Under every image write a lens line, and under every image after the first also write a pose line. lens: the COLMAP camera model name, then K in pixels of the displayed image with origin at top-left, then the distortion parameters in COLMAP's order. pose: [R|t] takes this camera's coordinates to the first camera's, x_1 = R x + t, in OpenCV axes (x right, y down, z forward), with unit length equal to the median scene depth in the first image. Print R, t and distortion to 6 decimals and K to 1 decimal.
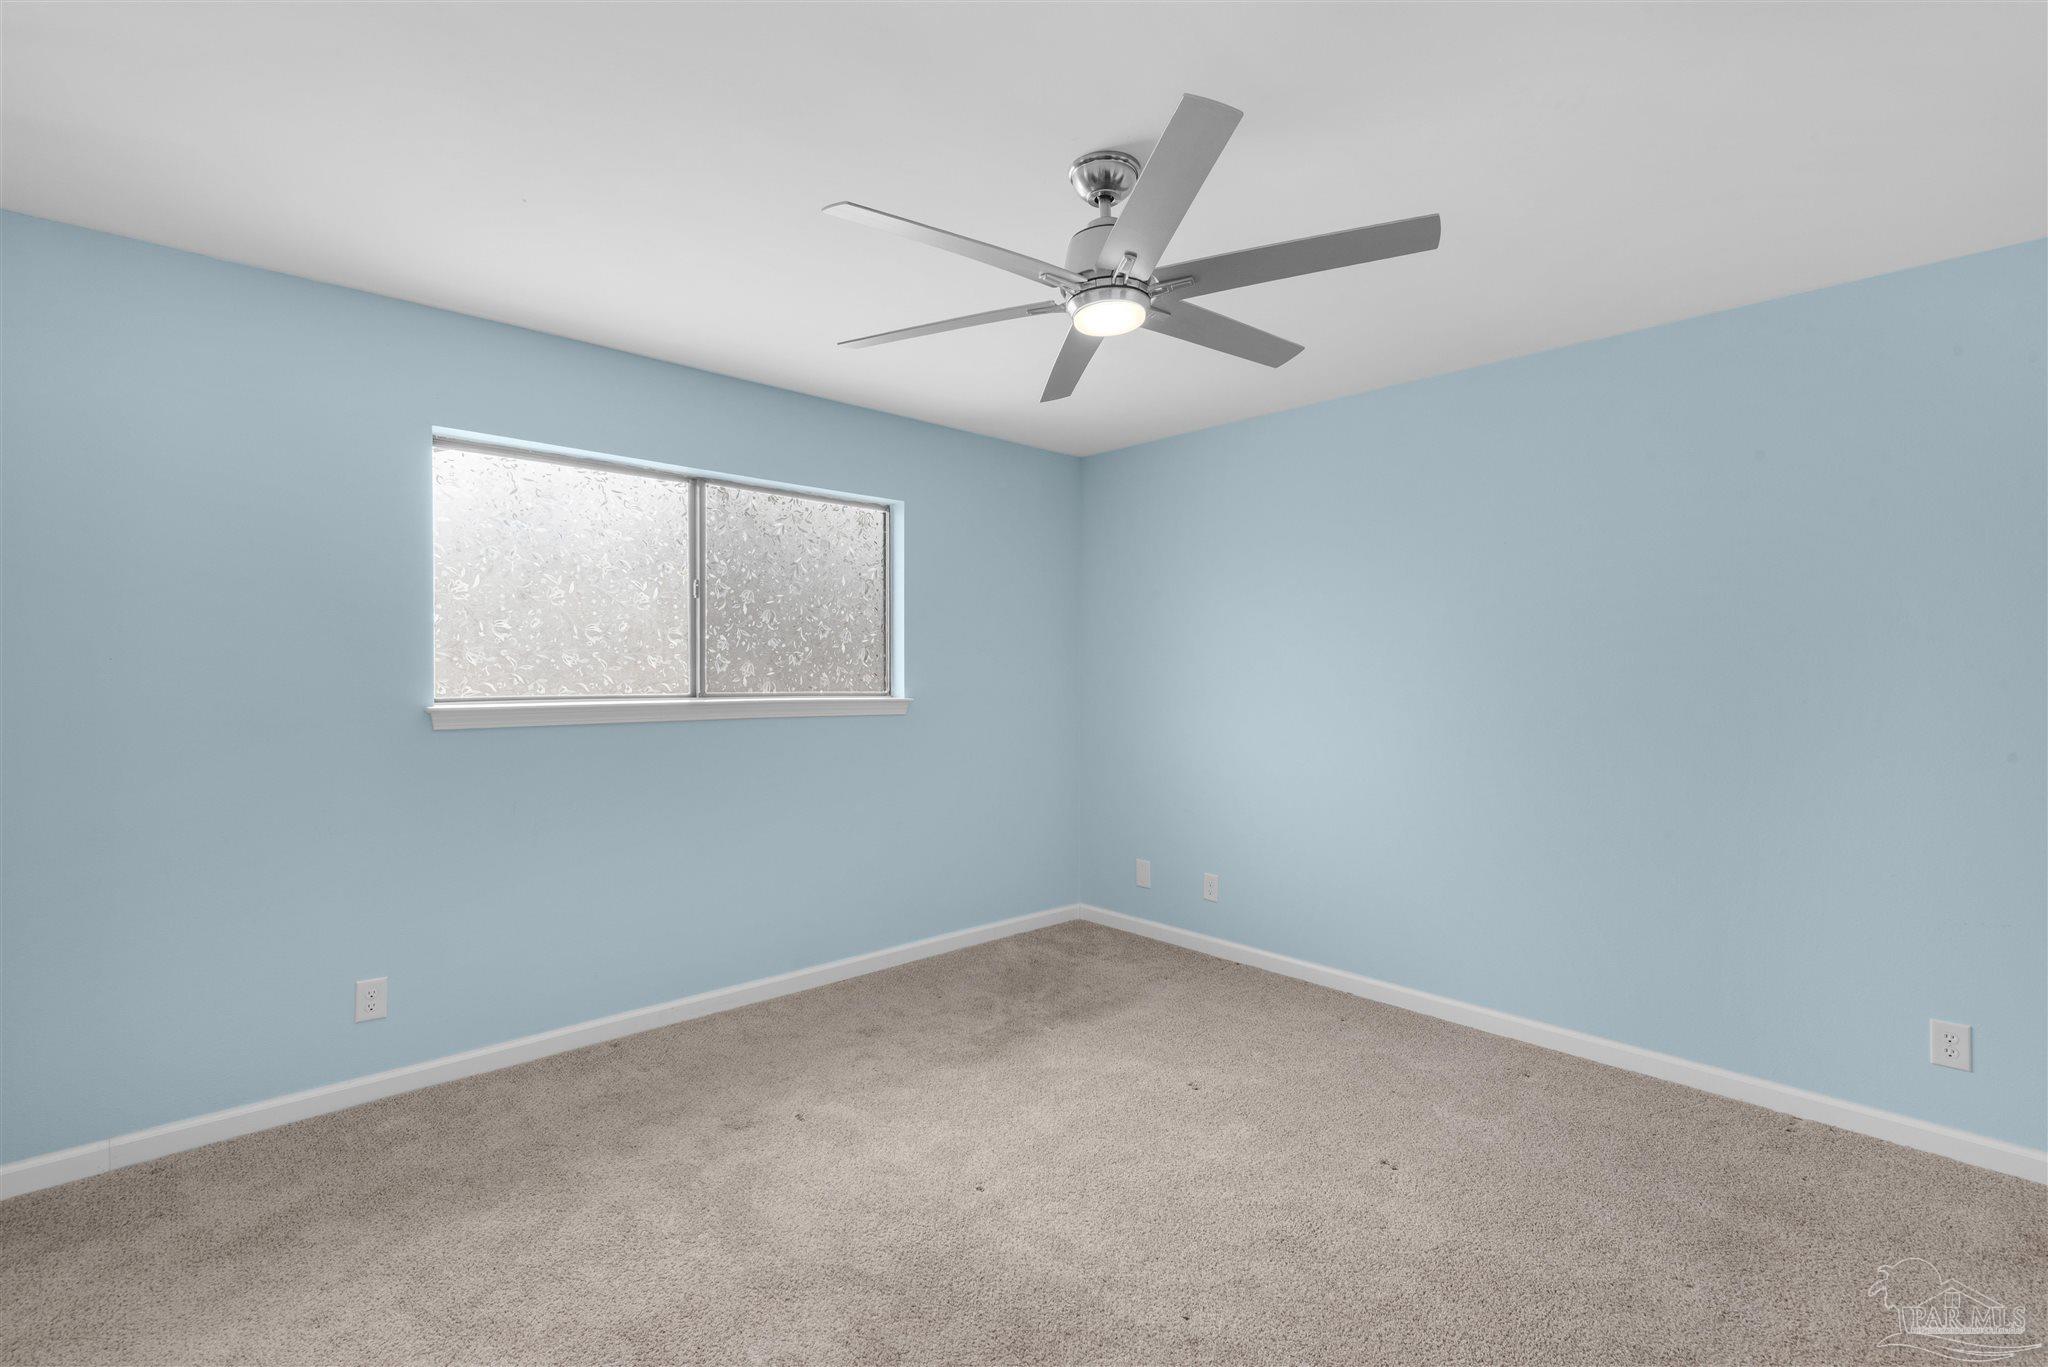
lens RADIAL K [[927.0, 0, 1034.0], [0, 927.0, 678.9], [0, 0, 1]] dist [0.019112, -0.012028]
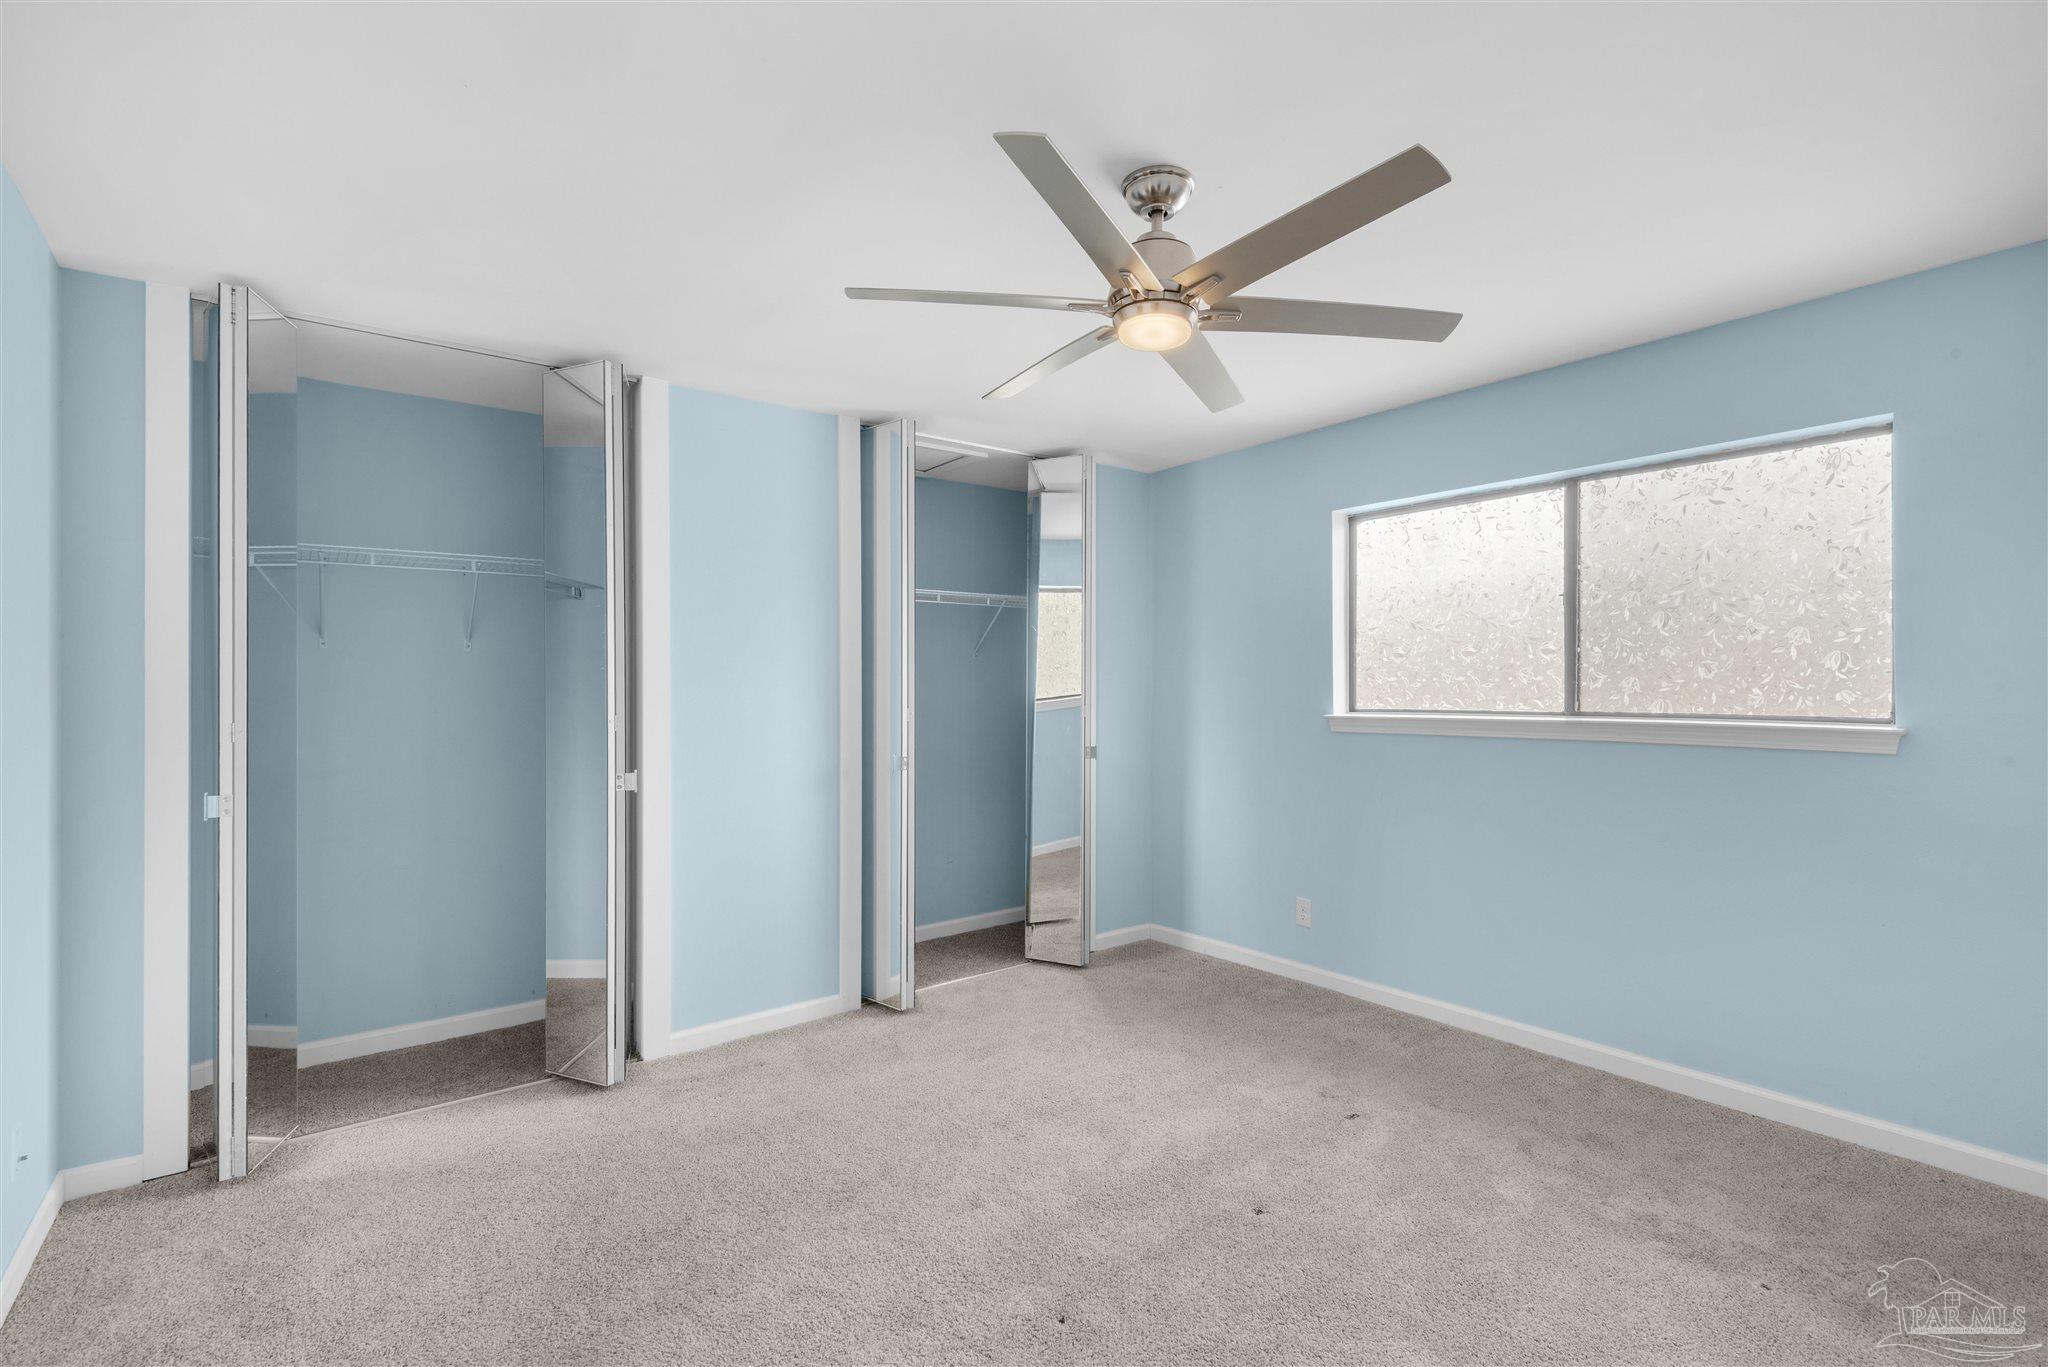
lens RADIAL K [[927.0, 0, 1031.5], [0, 927.0, 690.6], [0, 0, 1]] dist [0.019112, -0.012028]
pose [[-0.095015, -0.005268, -0.995462, 0.616616], [-0.008126, 0.999957, -0.004516, 0.003555], [0.995443, 0.007660, -0.095053, 0.553303]]
